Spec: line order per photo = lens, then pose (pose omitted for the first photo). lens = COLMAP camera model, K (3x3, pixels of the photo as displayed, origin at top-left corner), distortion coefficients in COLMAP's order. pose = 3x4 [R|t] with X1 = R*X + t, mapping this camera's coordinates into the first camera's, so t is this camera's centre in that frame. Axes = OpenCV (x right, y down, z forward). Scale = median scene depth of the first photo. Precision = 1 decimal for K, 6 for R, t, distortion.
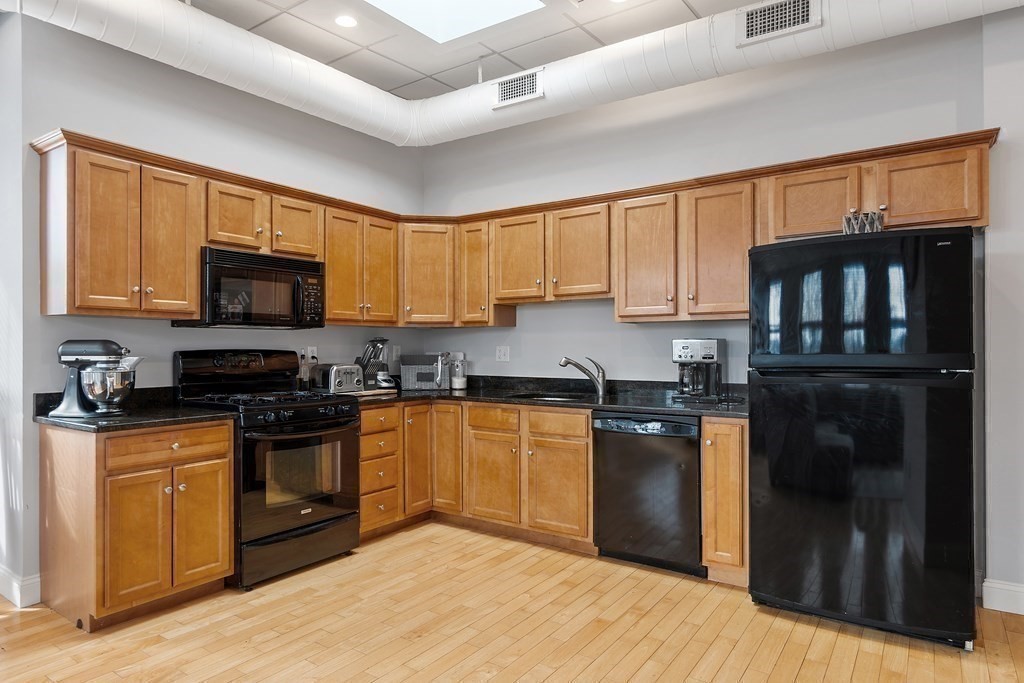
lens RADIAL K [[618.1, 0, 502.8], [0, 618.1, 345.9], [0, 0, 1]] dist [-0.000924, -0.000267]
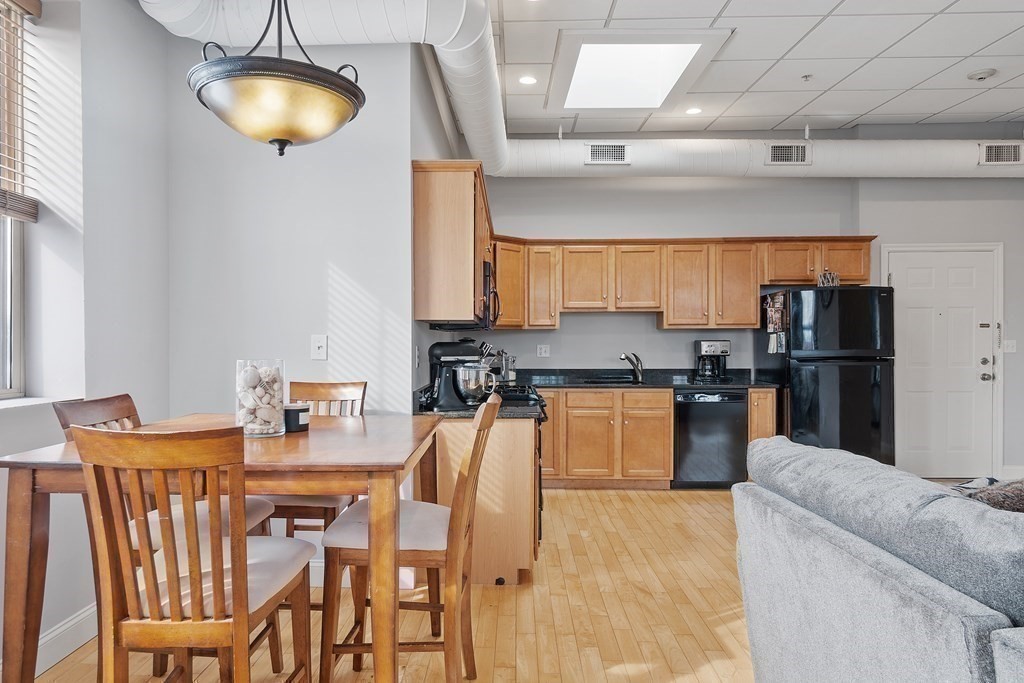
lens RADIAL K [[618.1, 0, 502.8], [0, 618.1, 345.9], [0, 0, 1]] dist [-0.000924, -0.000267]
pose [[0.832519, -0.004356, 0.553979, -0.933947], [-0.000005, 0.999969, 0.007871, -0.009014], [-0.553996, -0.006556, 0.832493, 0.006511]]
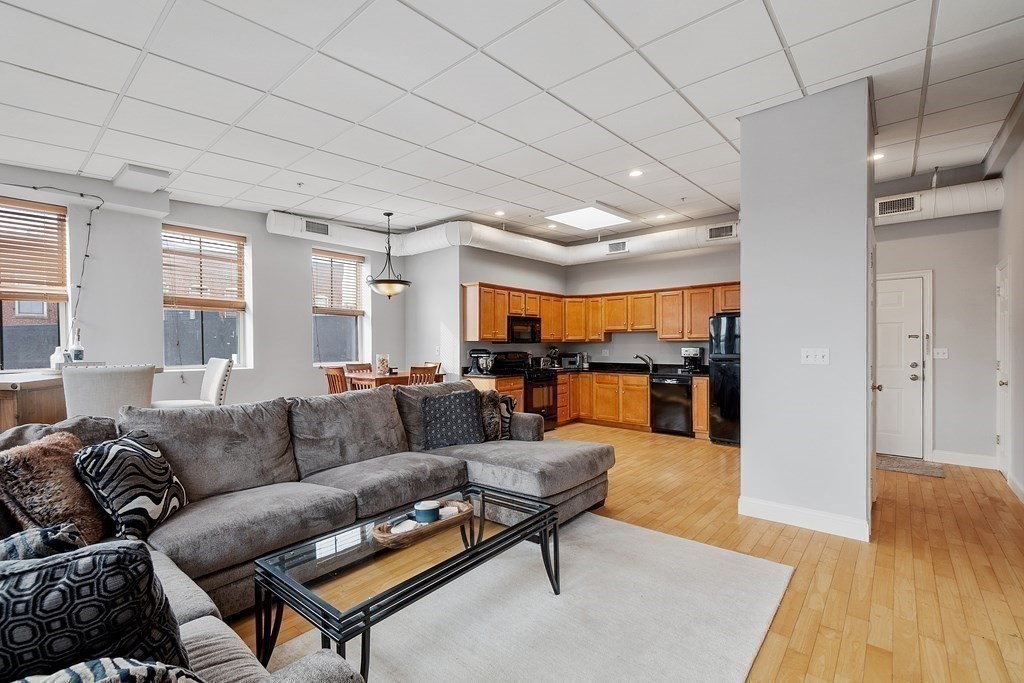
lens RADIAL K [[451.7, 0, 503.4], [0, 451.7, 347.9], [0, 0, 1]] dist [-0.000319, -0.000001]
pose [[0.994256, -0.000634, -0.107028, -0.244446], [0.001457, 0.999970, 0.007611, -0.024540], [0.107020, -0.007723, 0.994227, -0.889311]]
